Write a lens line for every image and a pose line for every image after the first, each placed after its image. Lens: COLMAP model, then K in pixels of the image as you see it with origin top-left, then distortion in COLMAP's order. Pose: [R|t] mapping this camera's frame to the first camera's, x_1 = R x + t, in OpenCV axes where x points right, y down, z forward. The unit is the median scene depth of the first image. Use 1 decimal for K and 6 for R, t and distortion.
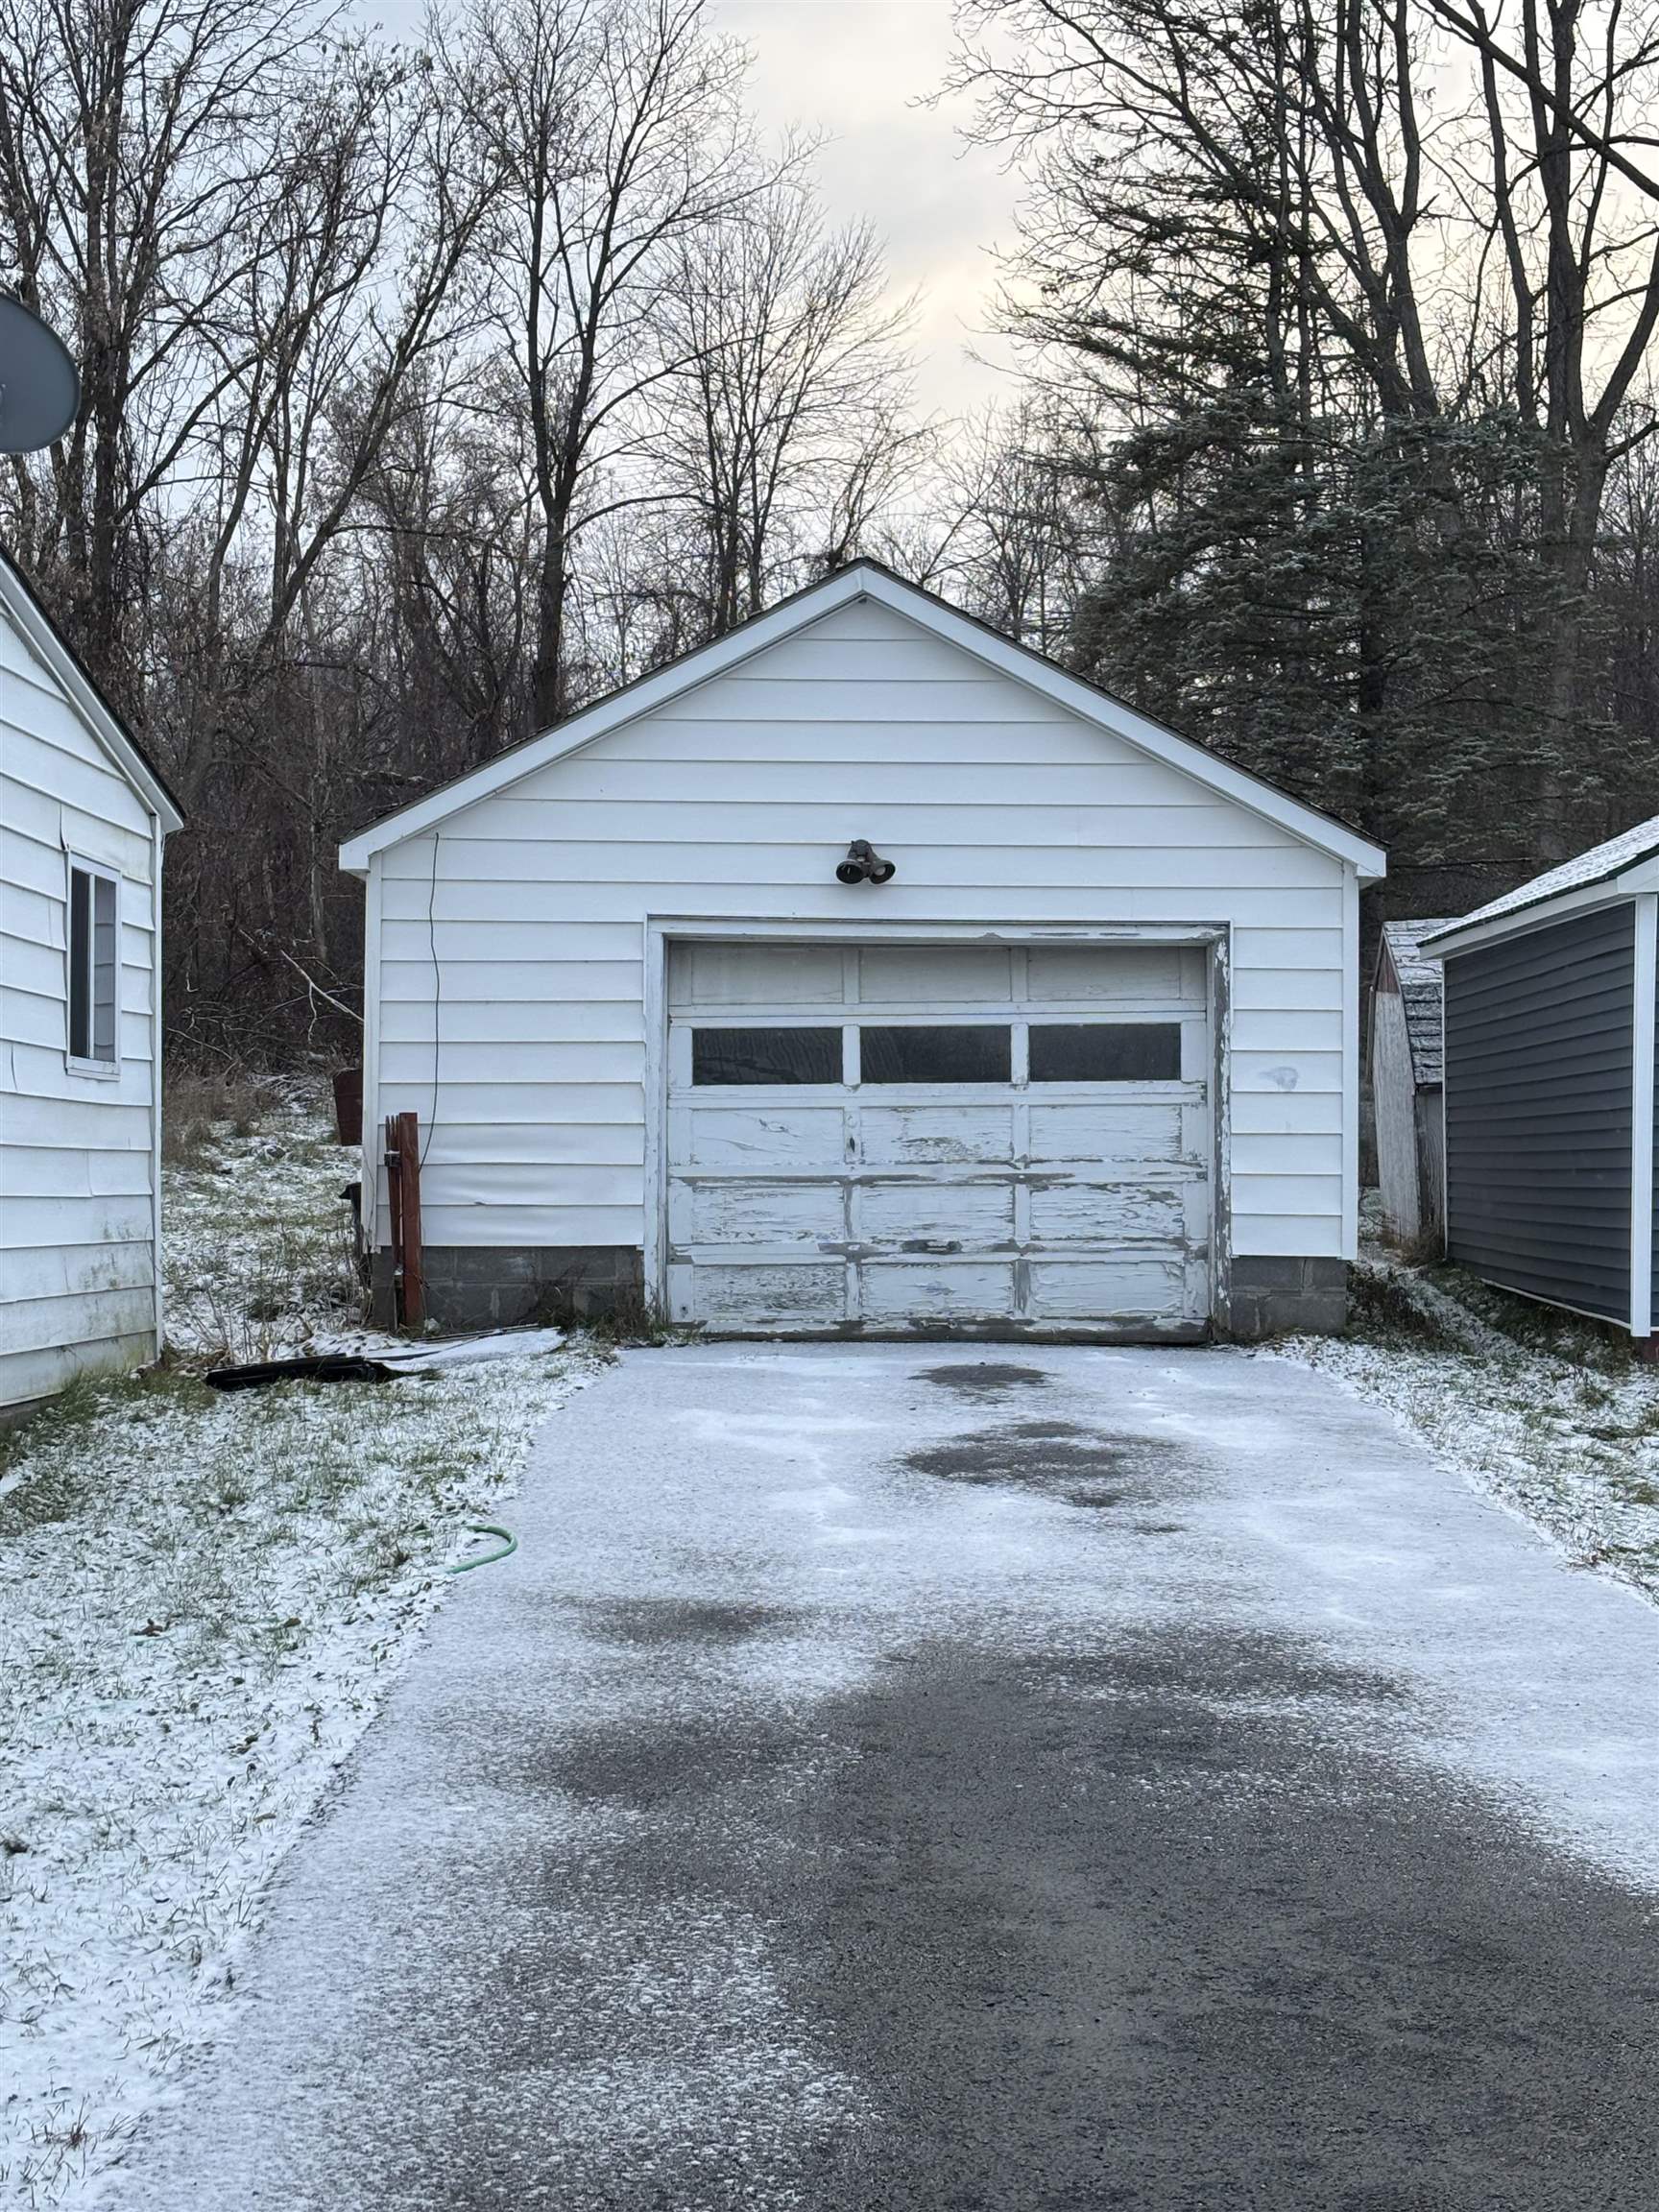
lens RADIAL K [[3544.7, 0, 767.8], [0, 3544.7, 1099.3], [0, 0, 1]] dist [0.299623, -1.120373]
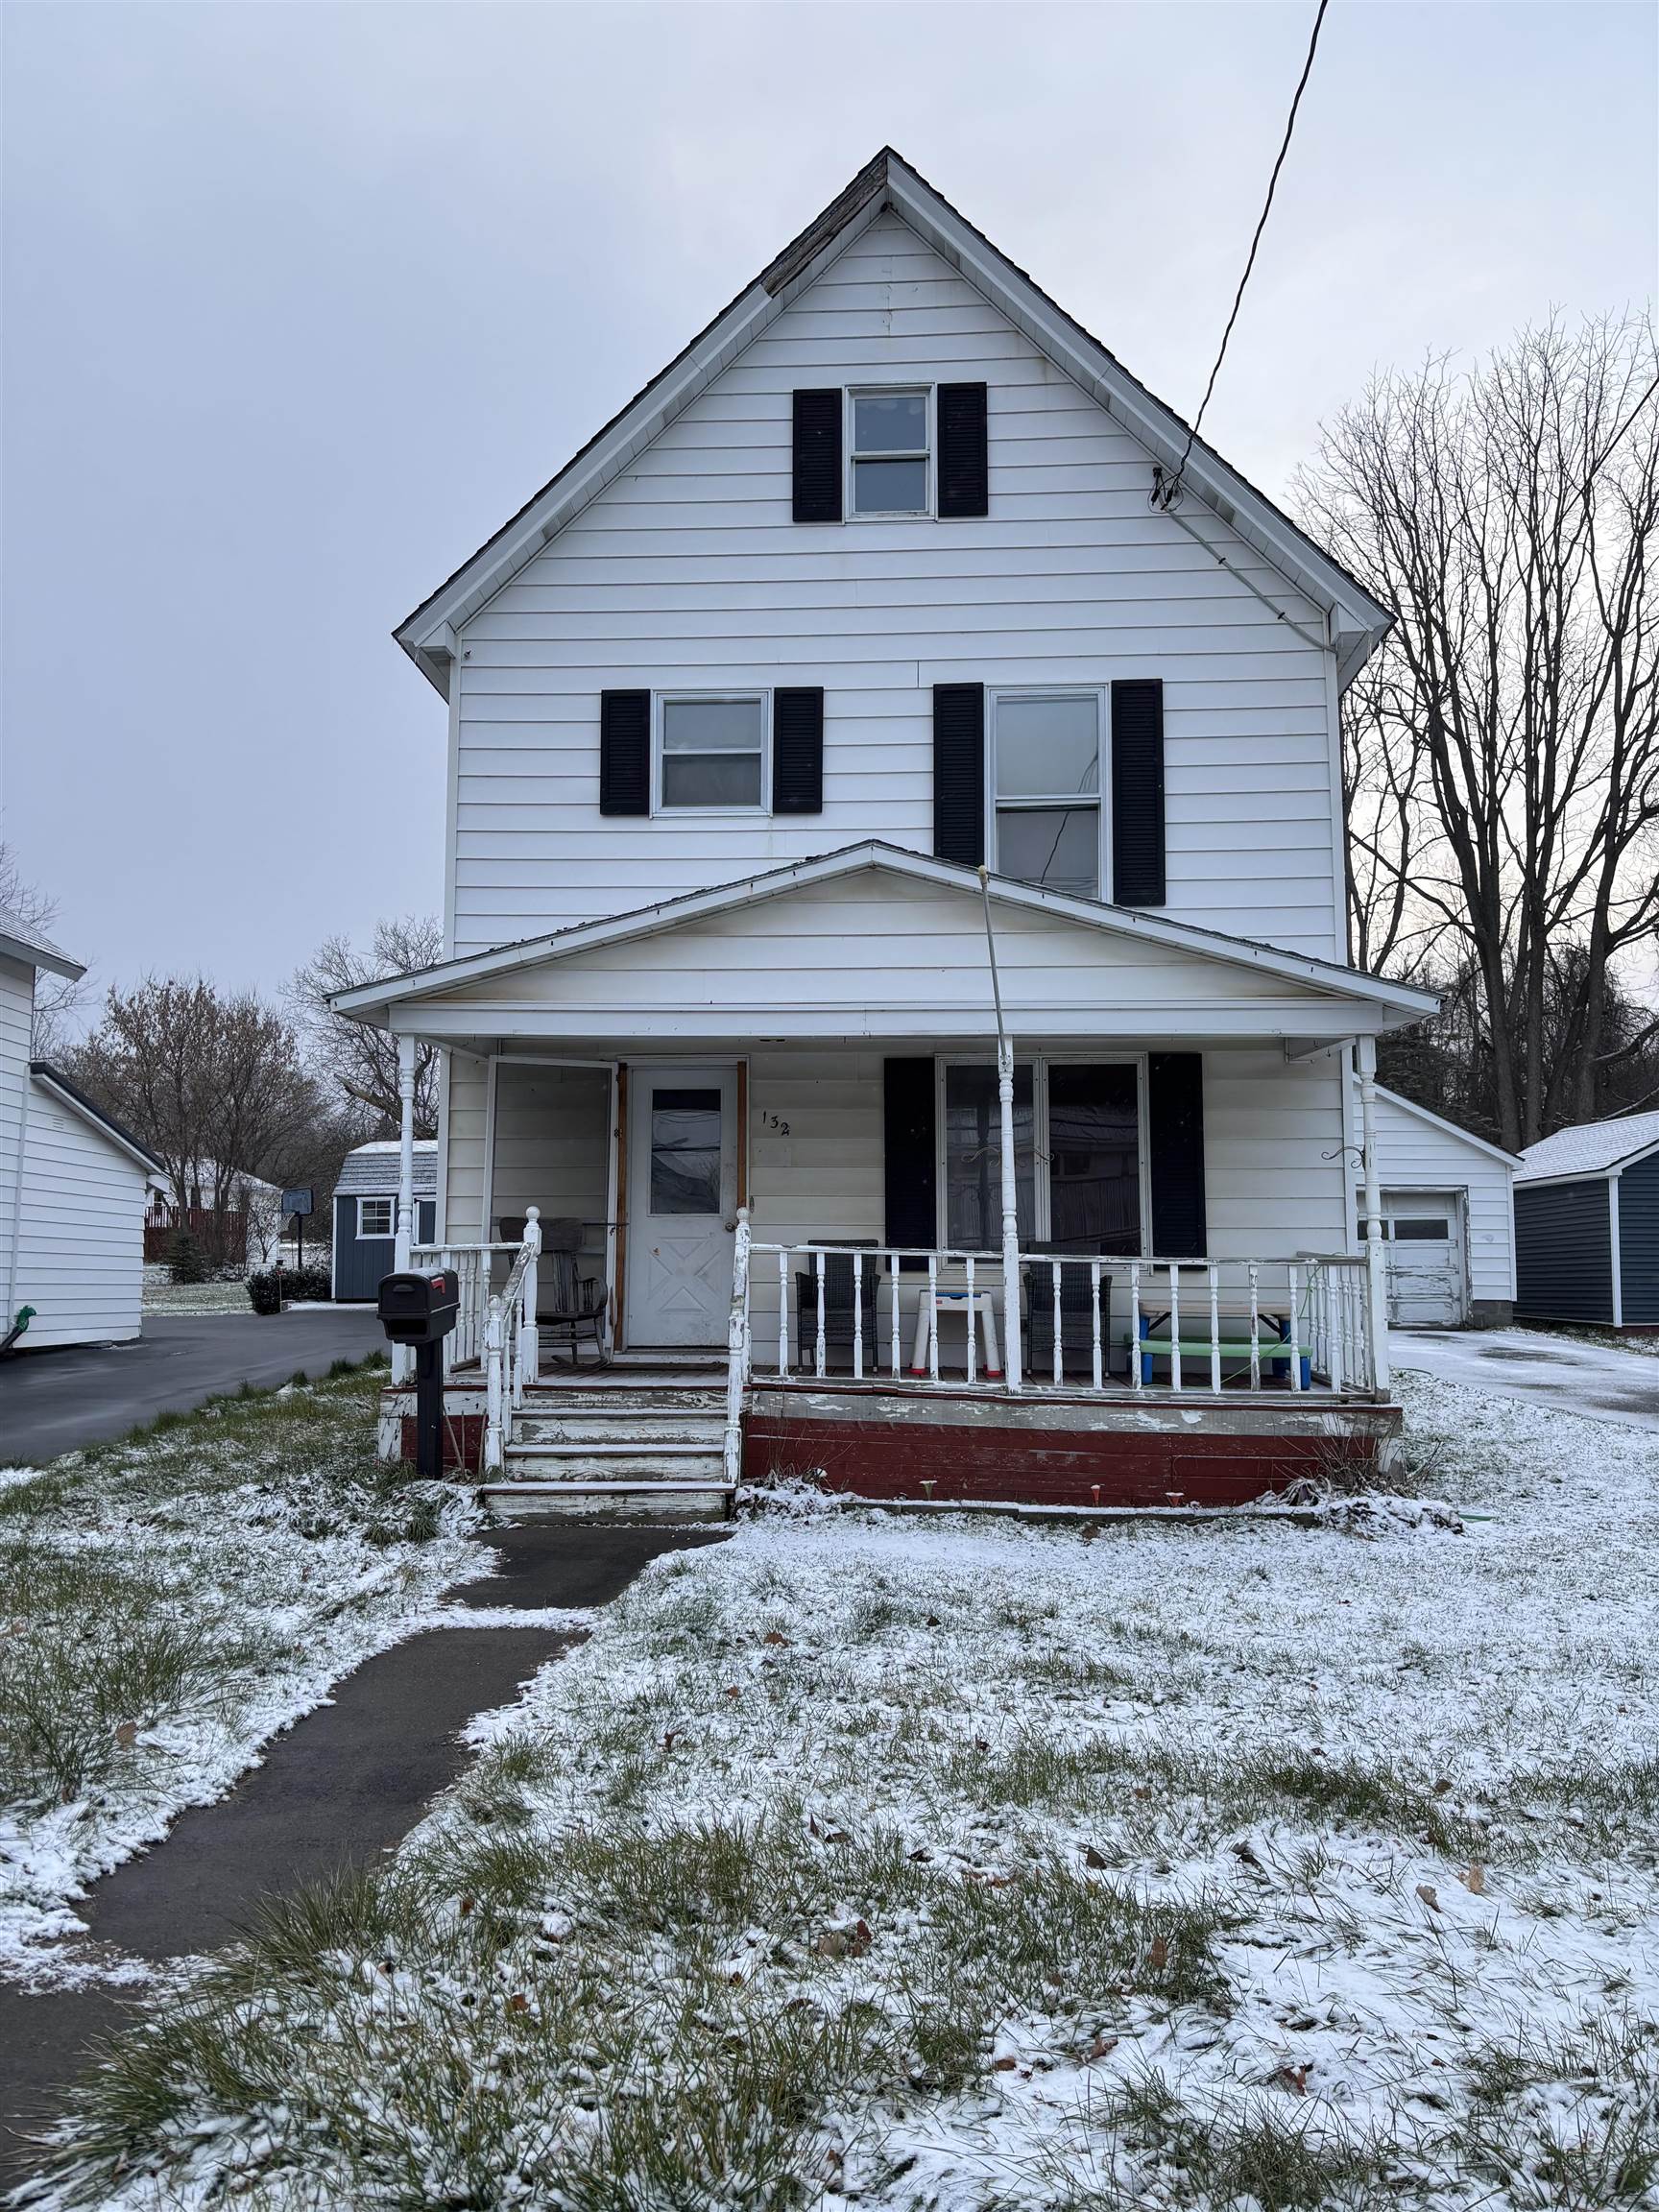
lens RADIAL K [[1707.7, 0, 829.5], [0, 1707.7, 1106.0], [0, 0, 1]] dist [0.060775, -0.070481]
pose [[0.999646, -0.002920, -0.026449, -0.351049], [0.000551, 0.996018, -0.089154, 0.011381], [0.026604, 0.089108, 0.995667, -0.419473]]
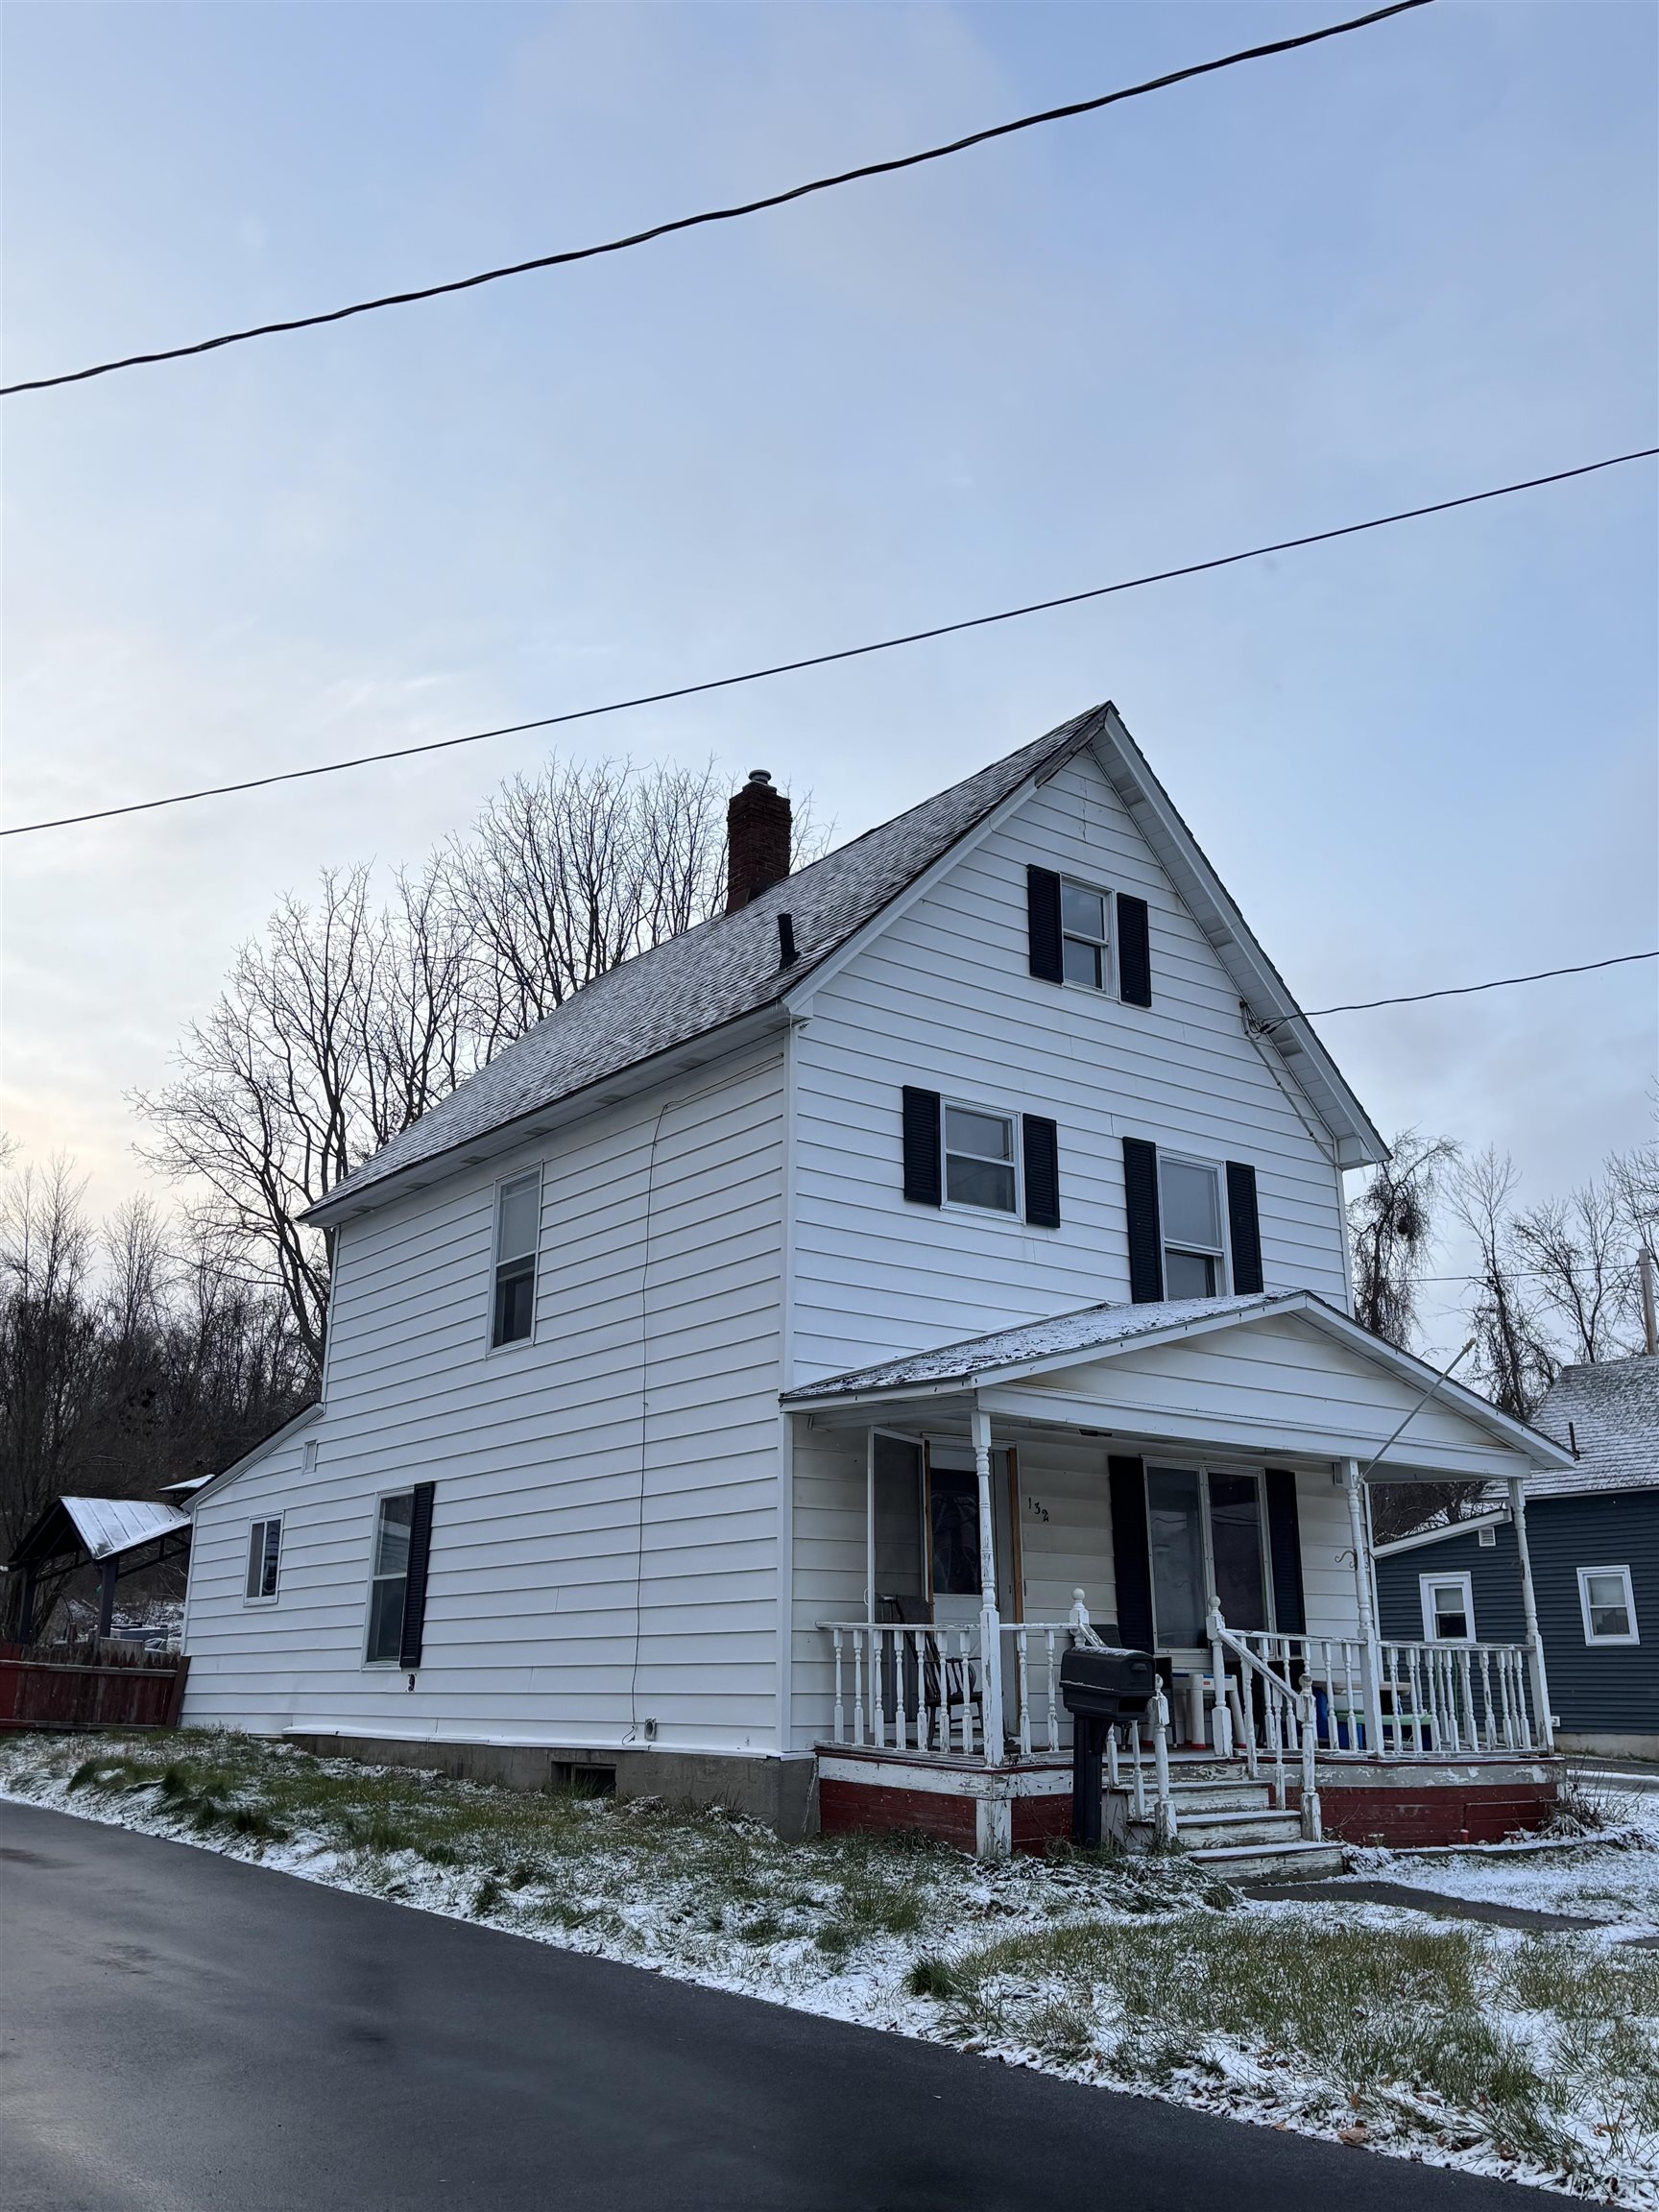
lens RADIAL K [[1911.5, 0, 829.5], [0, 1911.5, 1106.0], [0, 0, 1]] dist [0.163292, -0.455384]
pose [[0.775624, 0.178751, 0.605356, -0.987203], [-0.009299, 0.962194, -0.272205, 0.017425], [-0.631127, 0.205499, 0.747963, -0.345626]]
